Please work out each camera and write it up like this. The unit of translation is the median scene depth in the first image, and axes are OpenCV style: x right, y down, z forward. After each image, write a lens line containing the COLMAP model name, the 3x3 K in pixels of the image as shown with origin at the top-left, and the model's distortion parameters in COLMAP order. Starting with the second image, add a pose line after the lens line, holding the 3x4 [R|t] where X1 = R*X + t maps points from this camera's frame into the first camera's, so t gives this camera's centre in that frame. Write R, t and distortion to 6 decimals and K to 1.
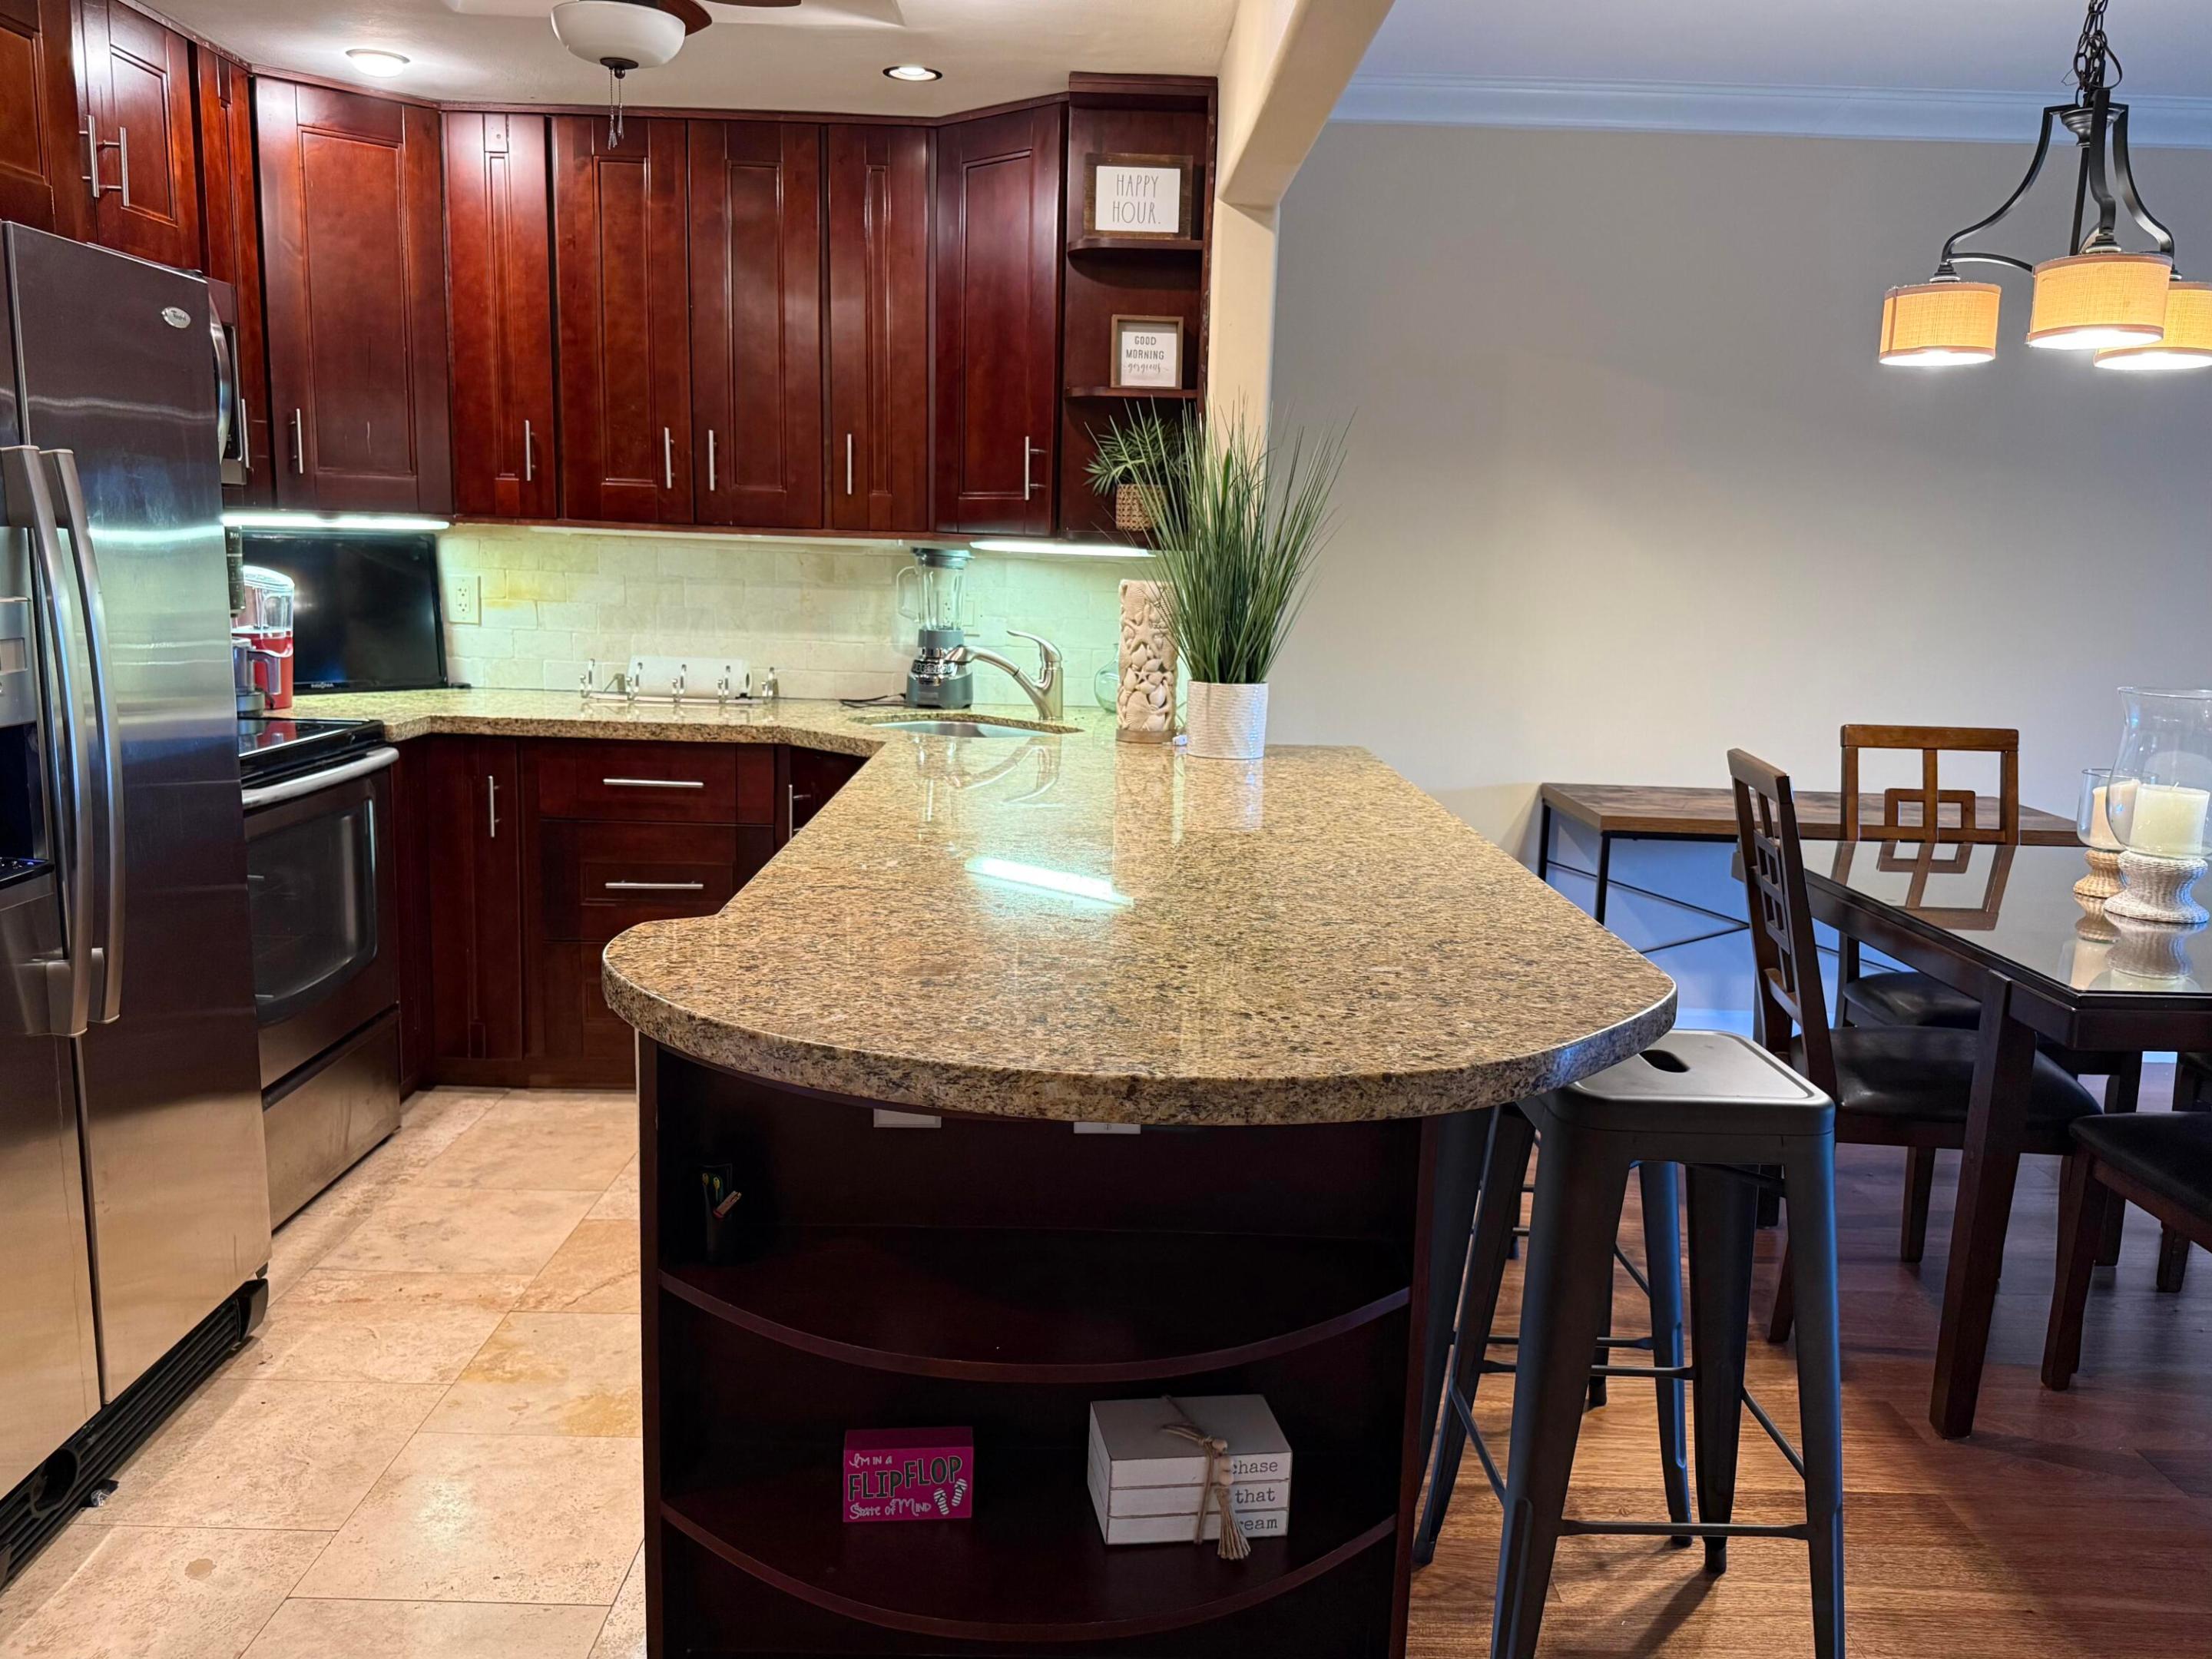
lens RADIAL K [[1602.4, 0, 1106.0], [0, 1602.4, 829.5], [0, 0, 1]] dist [0.013303, -0.001111]
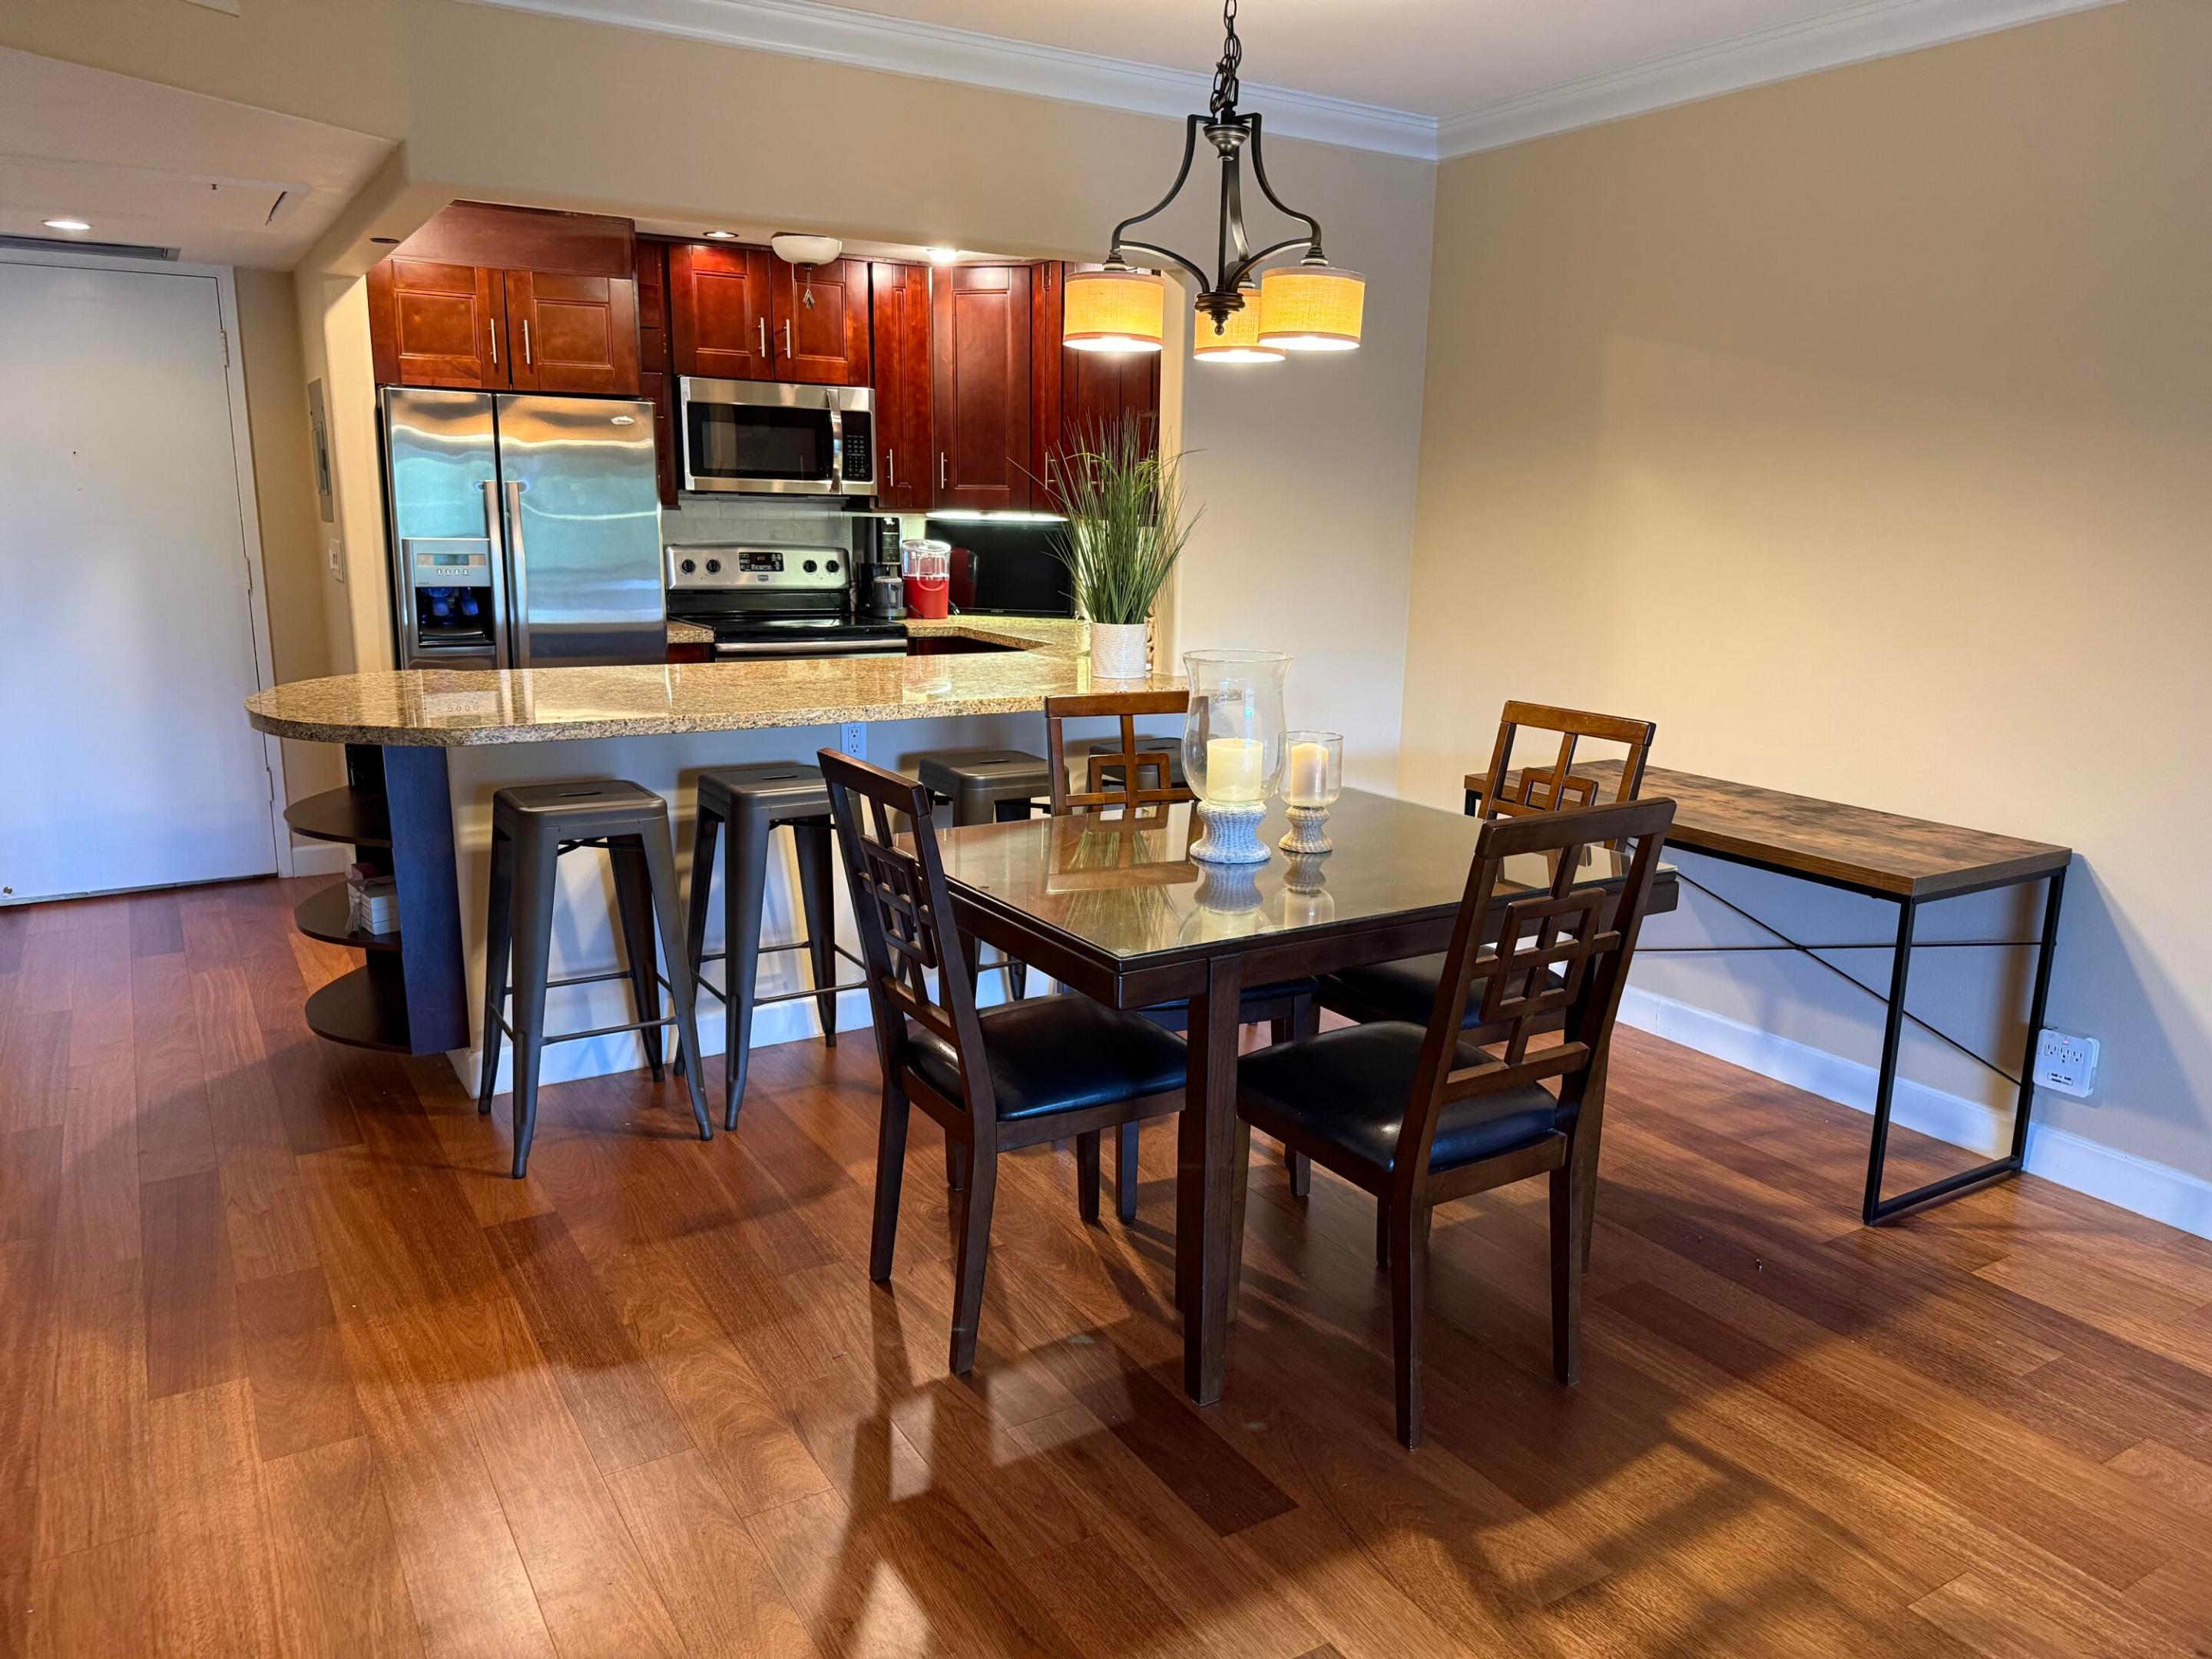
lens RADIAL K [[1602.4, 0, 1106.0], [0, 1602.4, 829.5], [0, 0, 1]] dist [0.013303, -0.001111]
pose [[0.511774, 0.152755, -0.845431, 1.184321], [-0.166454, 0.983049, 0.076858, -0.020600], [0.842841, 0.101391, 0.528526, 0.275256]]
